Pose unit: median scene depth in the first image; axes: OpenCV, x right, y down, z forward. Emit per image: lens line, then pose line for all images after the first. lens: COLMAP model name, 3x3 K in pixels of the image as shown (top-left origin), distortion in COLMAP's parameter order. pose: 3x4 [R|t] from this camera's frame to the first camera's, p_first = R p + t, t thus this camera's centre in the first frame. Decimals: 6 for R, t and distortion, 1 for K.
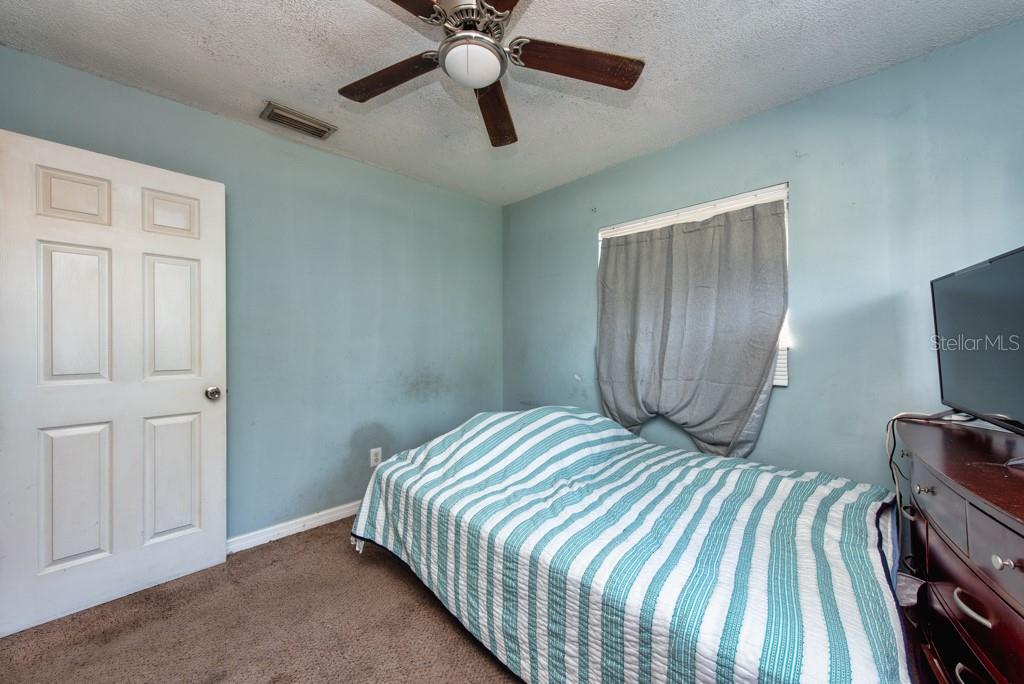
lens RADIAL K [[395.5, 0, 503.5], [0, 395.5, 343.3], [0, 0, 1]] dist [-0.000729, -0.000176]
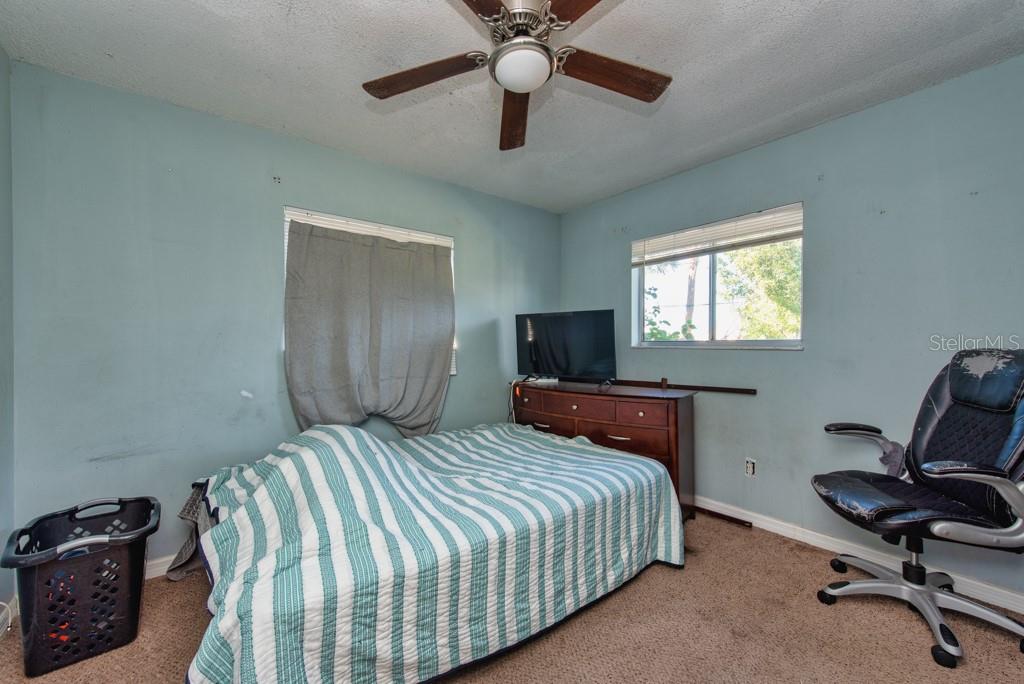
lens RADIAL K [[410.0, 0, 507.3], [0, 410.0, 345.2], [0, 0, 1]] dist [0.000035, -0.000081]
pose [[0.090248, -0.000622, 0.995919, -0.796085], [0.005352, 0.999986, 0.000139, -0.002329], [-0.995905, 0.005318, 0.090250, 0.674930]]
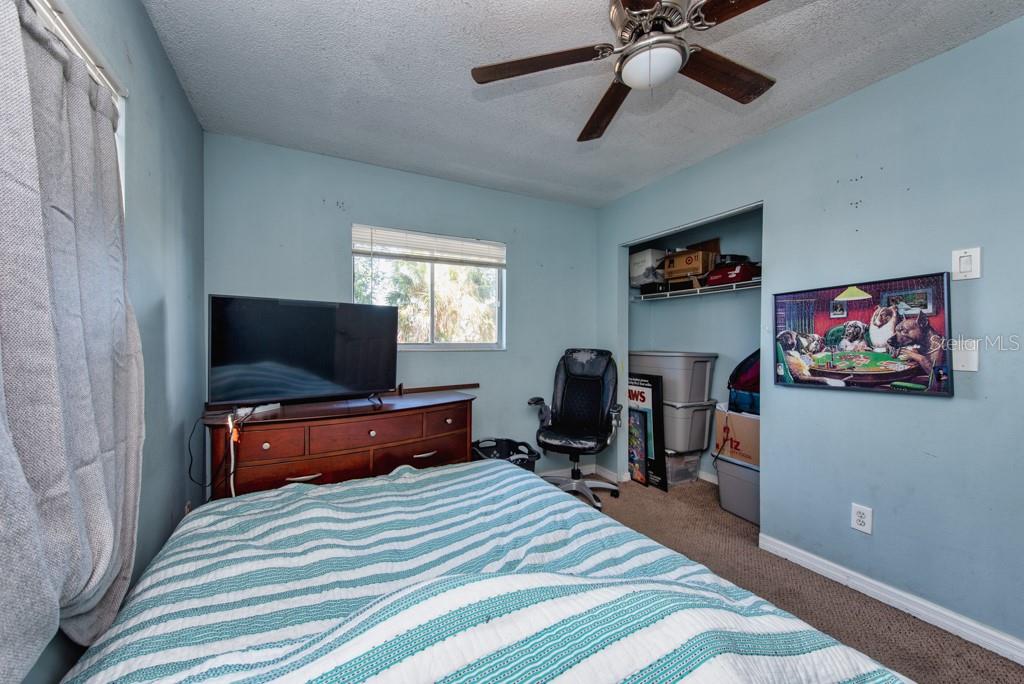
lens RADIAL K [[393.9, 0, 533.0], [0, 393.9, 345.5], [0, 0, 1]] dist [0.019536, -0.000082]
pose [[-0.967590, 0.001103, 0.252522, -0.035909], [0.003929, 0.999935, 0.010688, -0.021046], [-0.252494, 0.011333, -0.967532, 1.431417]]
